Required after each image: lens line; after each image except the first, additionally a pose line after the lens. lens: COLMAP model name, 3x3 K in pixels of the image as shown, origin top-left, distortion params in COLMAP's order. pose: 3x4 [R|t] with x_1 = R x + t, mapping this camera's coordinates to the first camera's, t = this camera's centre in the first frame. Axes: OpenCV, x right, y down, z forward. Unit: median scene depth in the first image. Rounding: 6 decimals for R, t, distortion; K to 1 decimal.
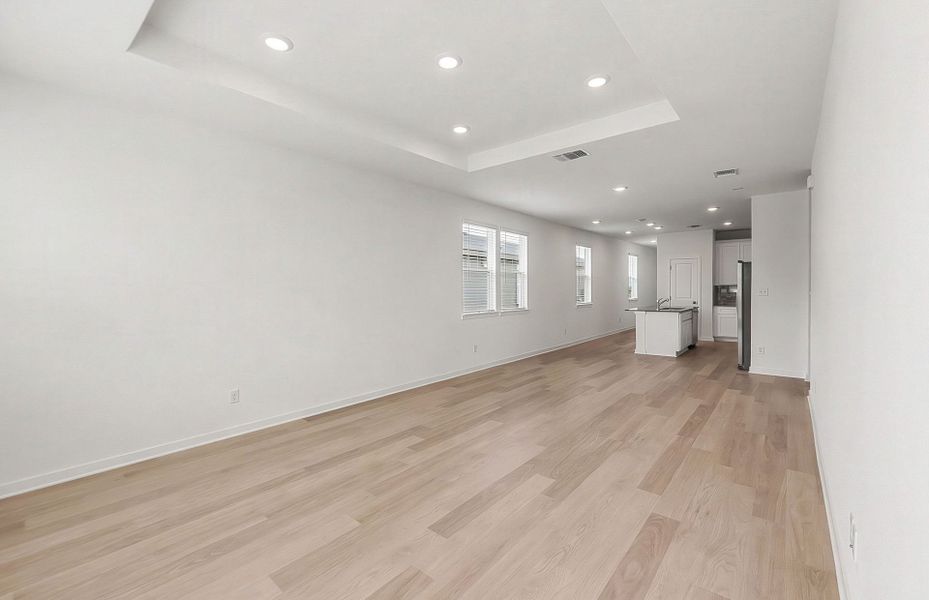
lens RADIAL K [[388.3, 0, 467.1], [0, 388.3, 298.7], [0, 0, 1]] dist [-0.000058, -0.000039]
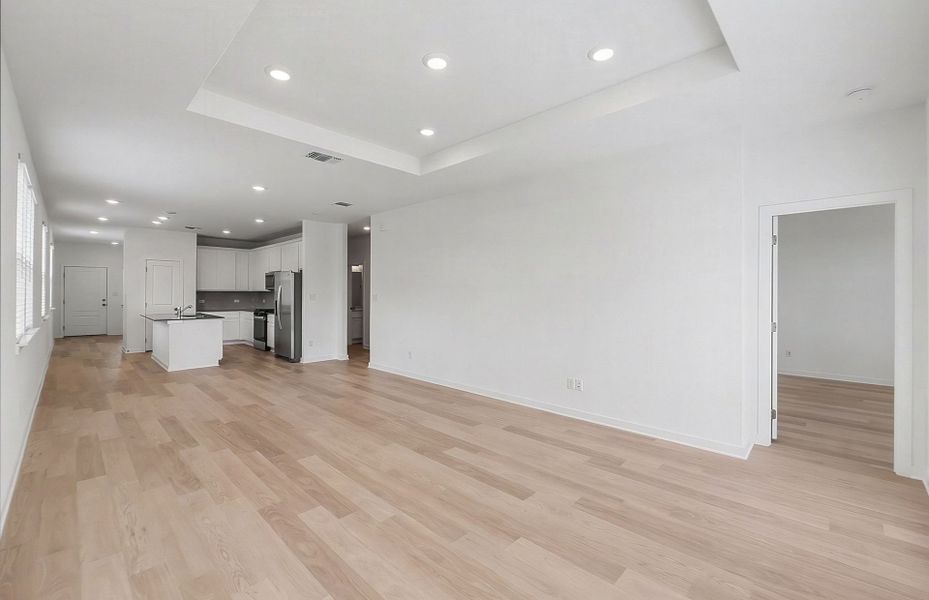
lens RADIAL K [[388.3, 0, 467.1], [0, 388.3, 298.7], [0, 0, 1]] dist [-0.000058, -0.000039]
pose [[0.069867, -0.008950, 0.997516, -0.675329], [0.021730, 0.999736, 0.007448, -0.013879], [-0.997320, 0.021156, 0.070043, 0.572229]]
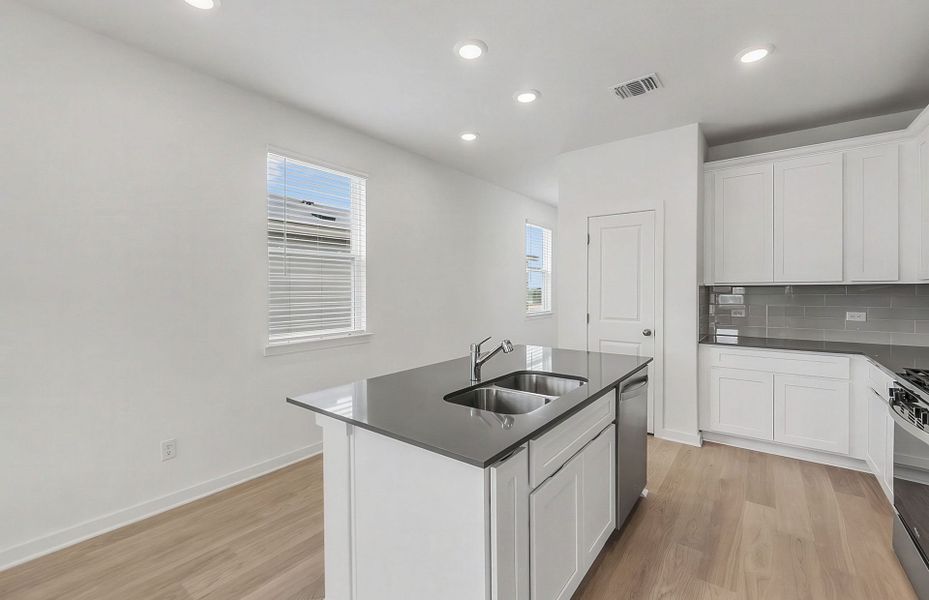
lens RADIAL K [[388.3, 0, 467.1], [0, 388.3, 298.7], [0, 0, 1]] dist [-0.000058, -0.000039]
pose [[0.999295, 0.002060, 0.037495, 0.918808], [-0.002313, 0.999975, 0.006729, -0.052107], [-0.037480, -0.006811, 0.999274, 1.467906]]
